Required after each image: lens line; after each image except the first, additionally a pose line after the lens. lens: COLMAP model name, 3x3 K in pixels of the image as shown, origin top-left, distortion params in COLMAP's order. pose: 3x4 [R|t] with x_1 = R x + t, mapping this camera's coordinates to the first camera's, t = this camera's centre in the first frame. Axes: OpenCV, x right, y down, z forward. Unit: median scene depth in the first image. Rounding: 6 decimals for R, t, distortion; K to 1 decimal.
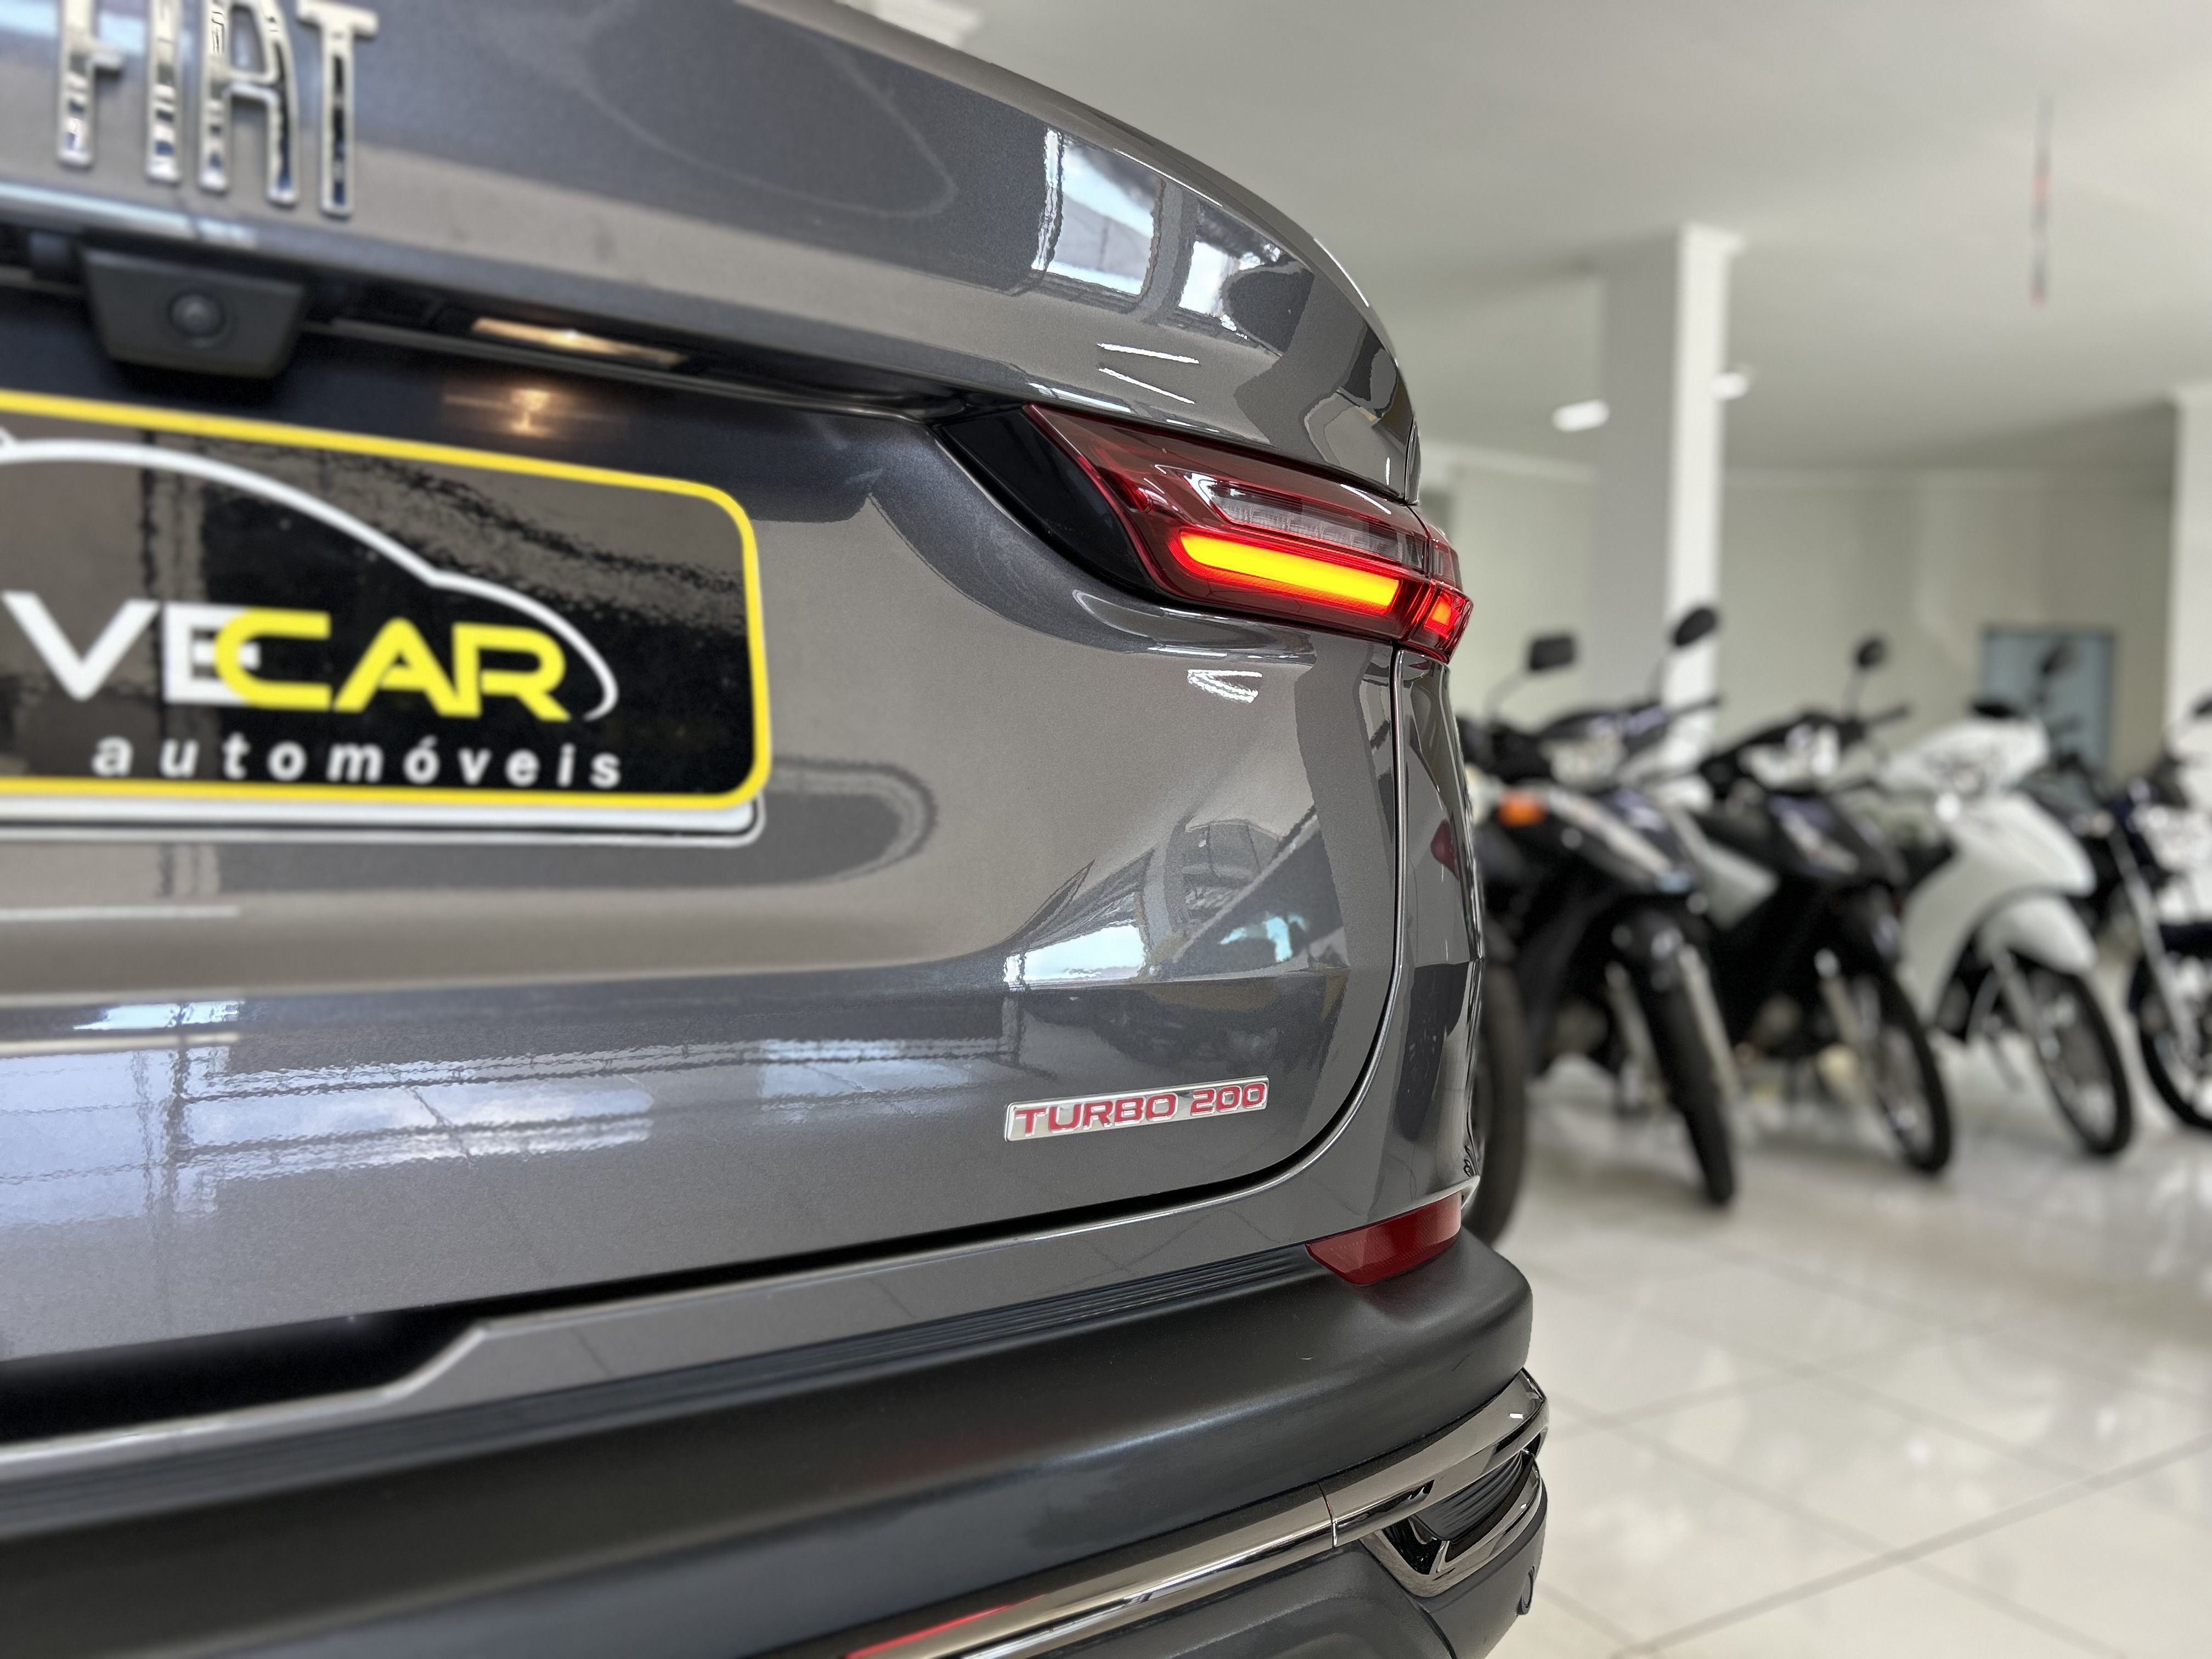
lens RADIAL K [[1635.0, 0, 1115.6], [0, 1635.0, 824.2], [0, 0, 1]] dist [0.064580, -0.092562]
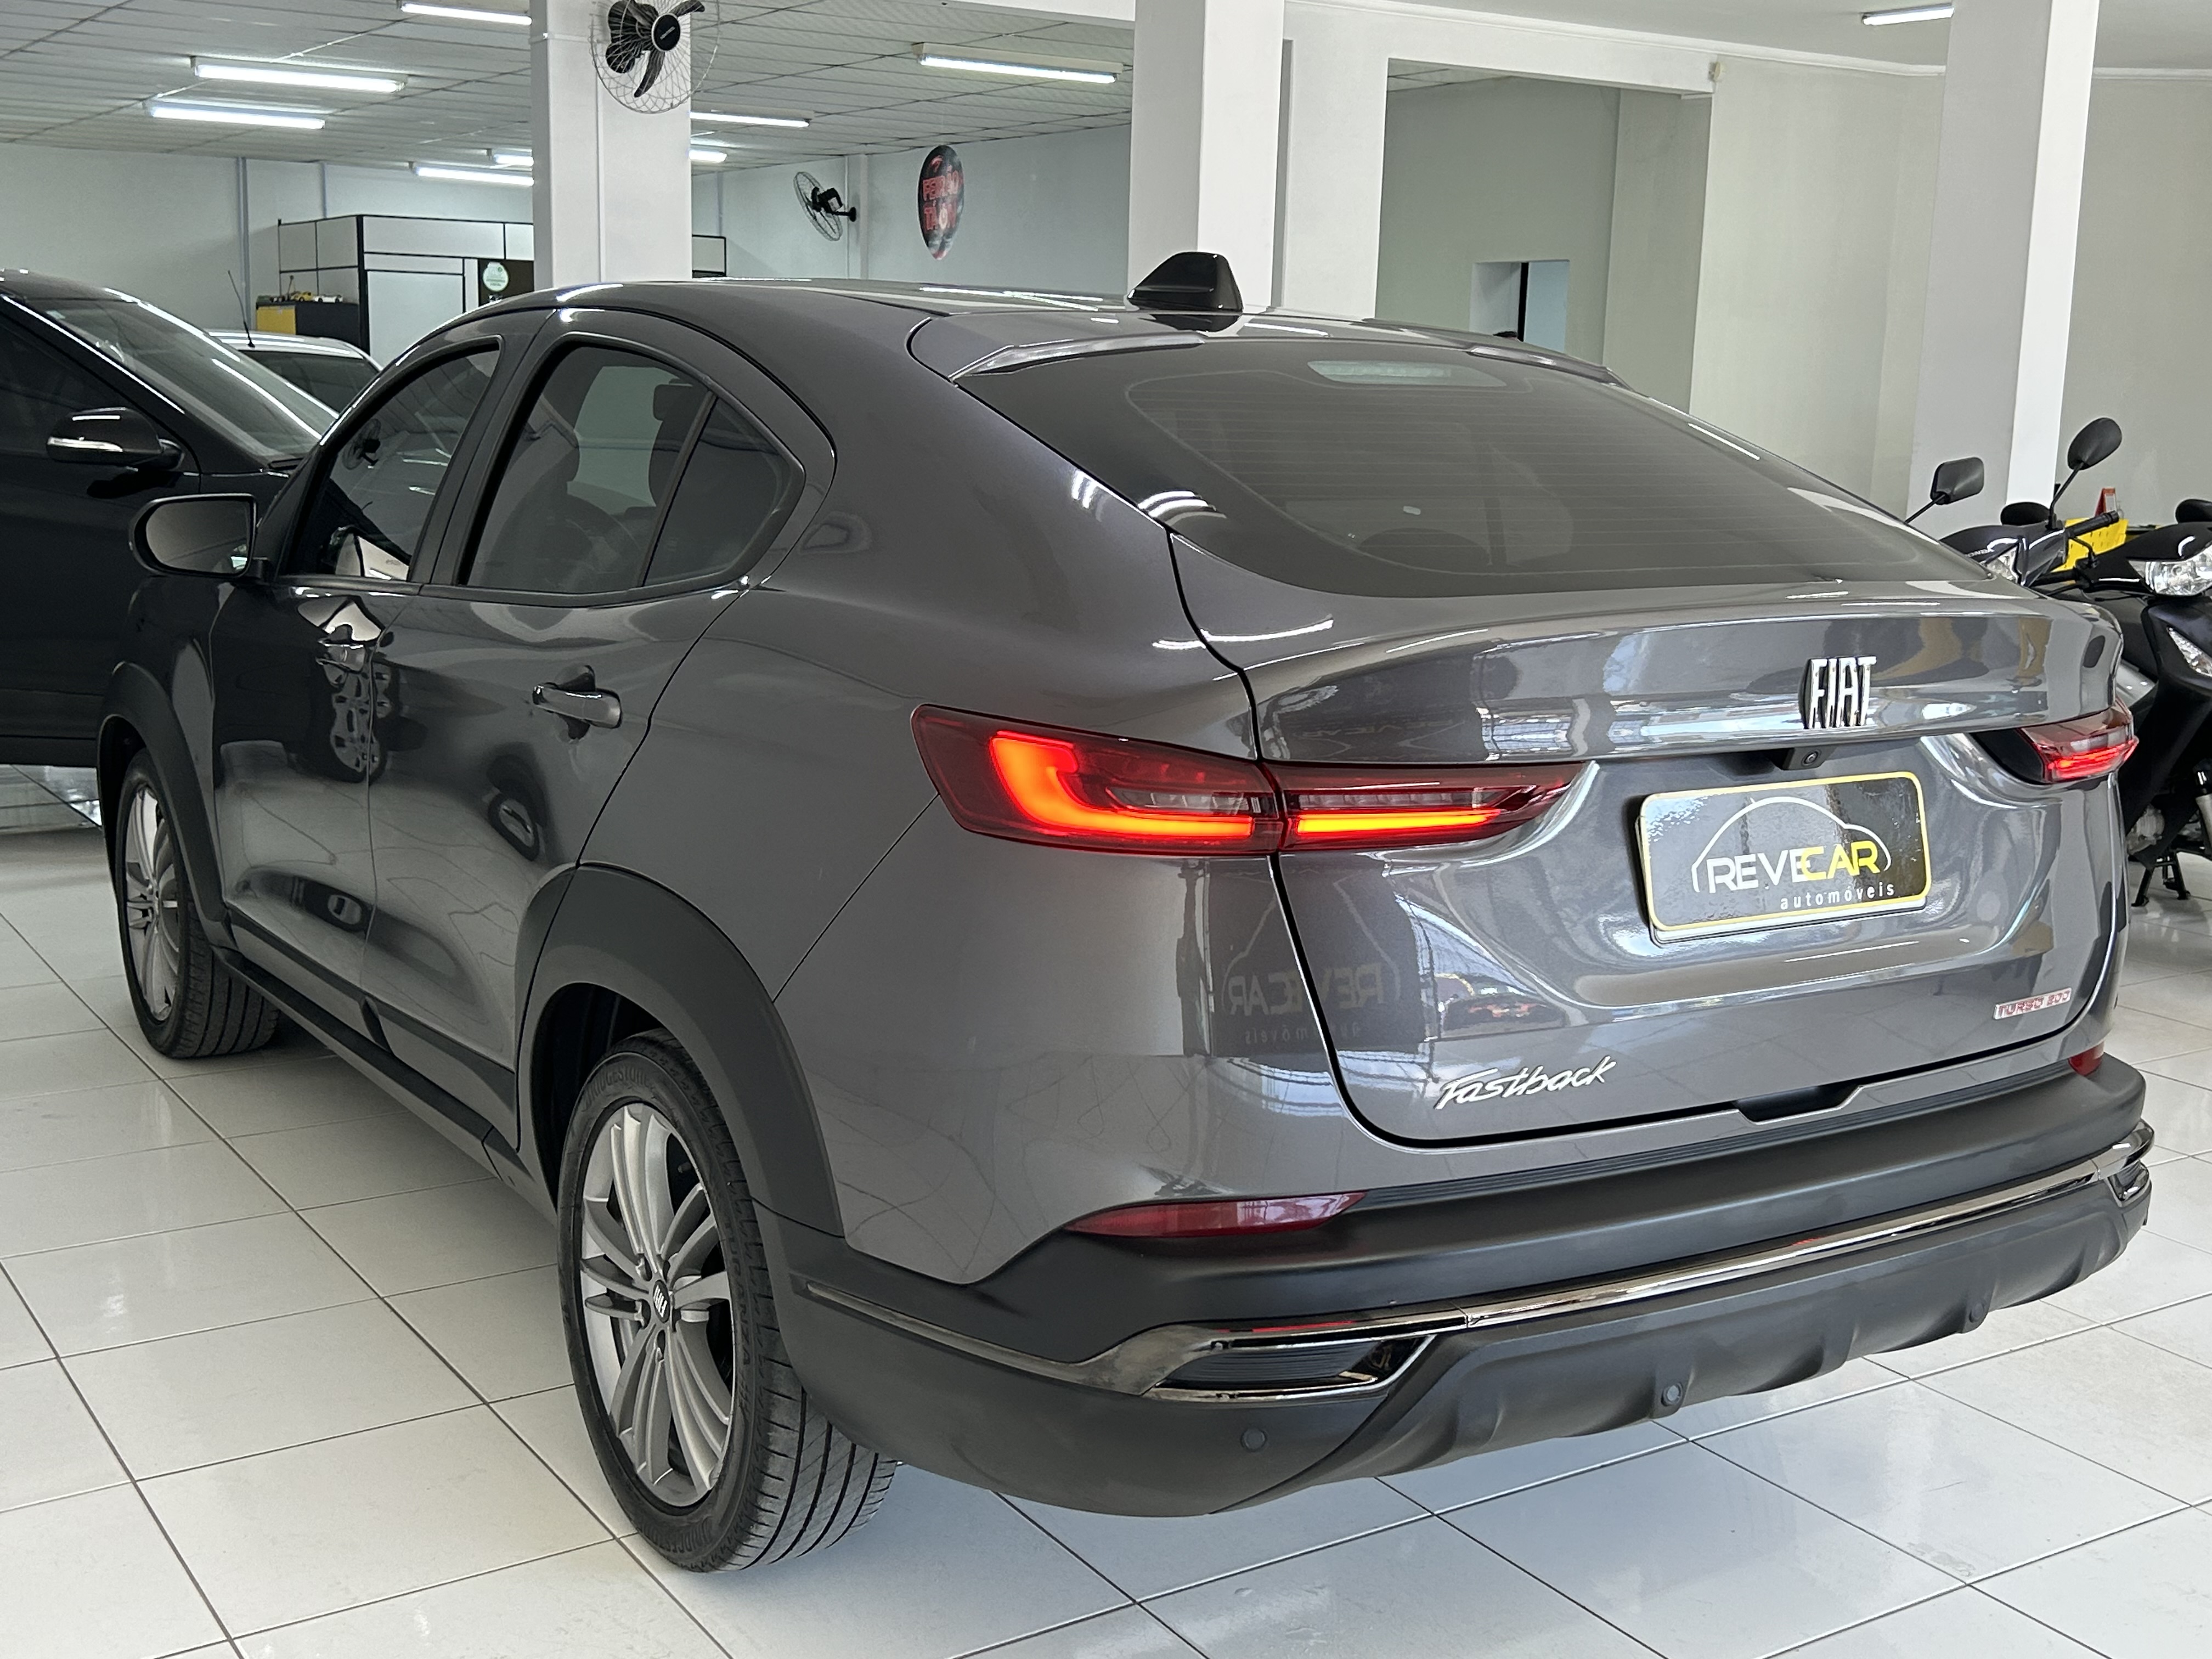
lens RADIAL K [[2629.7, 0, 1106.0], [0, 2629.7, 829.5], [0, 0, 1]] dist [0.015442, -0.291905]
pose [[0.999301, -0.012062, 0.035395, -1.800021], [0.006701, 0.988985, 0.147862, -0.800554], [-0.036789, -0.147522, 0.988374, -3.298733]]
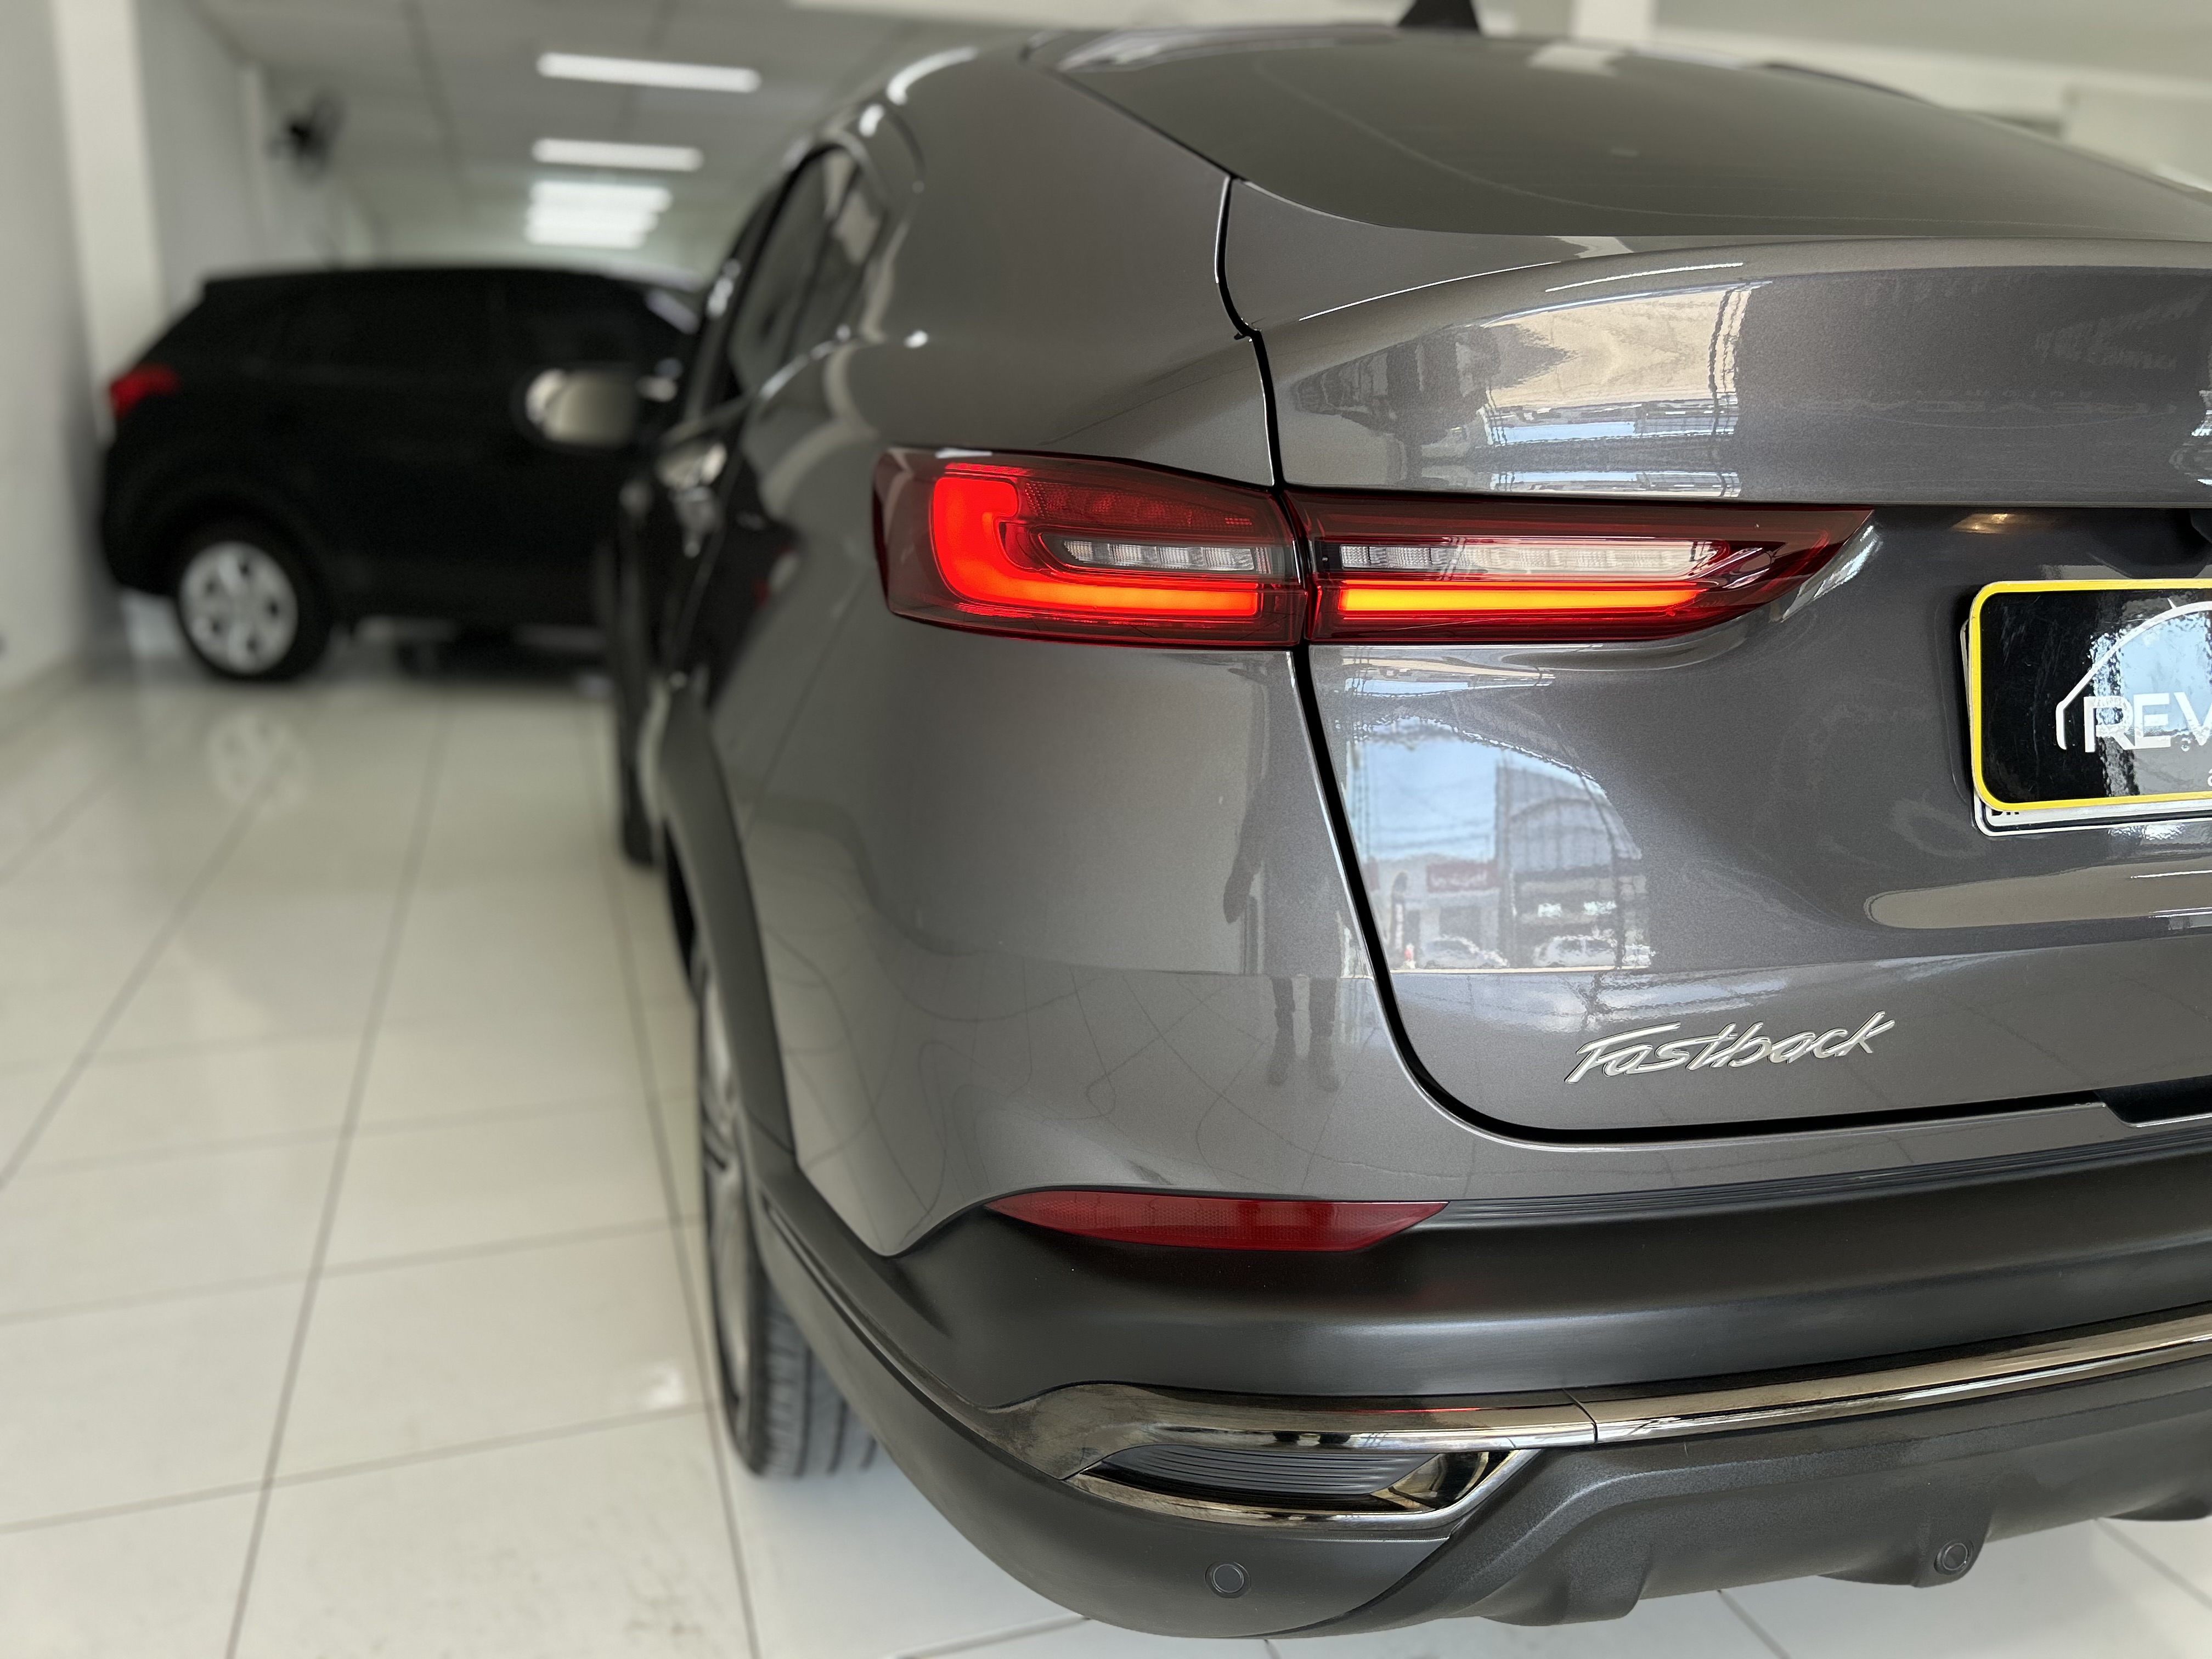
lens RADIAL K [[1704.4, 0, 1101.6], [0, 1704.4, 869.0], [0, 0, 1]] dist [-0.003093, -0.004547]
pose [[0.974183, 0.042675, -0.221690, -1.246832], [0.008832, 0.974015, 0.226310, -0.343396], [0.225587, -0.222426, 0.948492, -1.001924]]
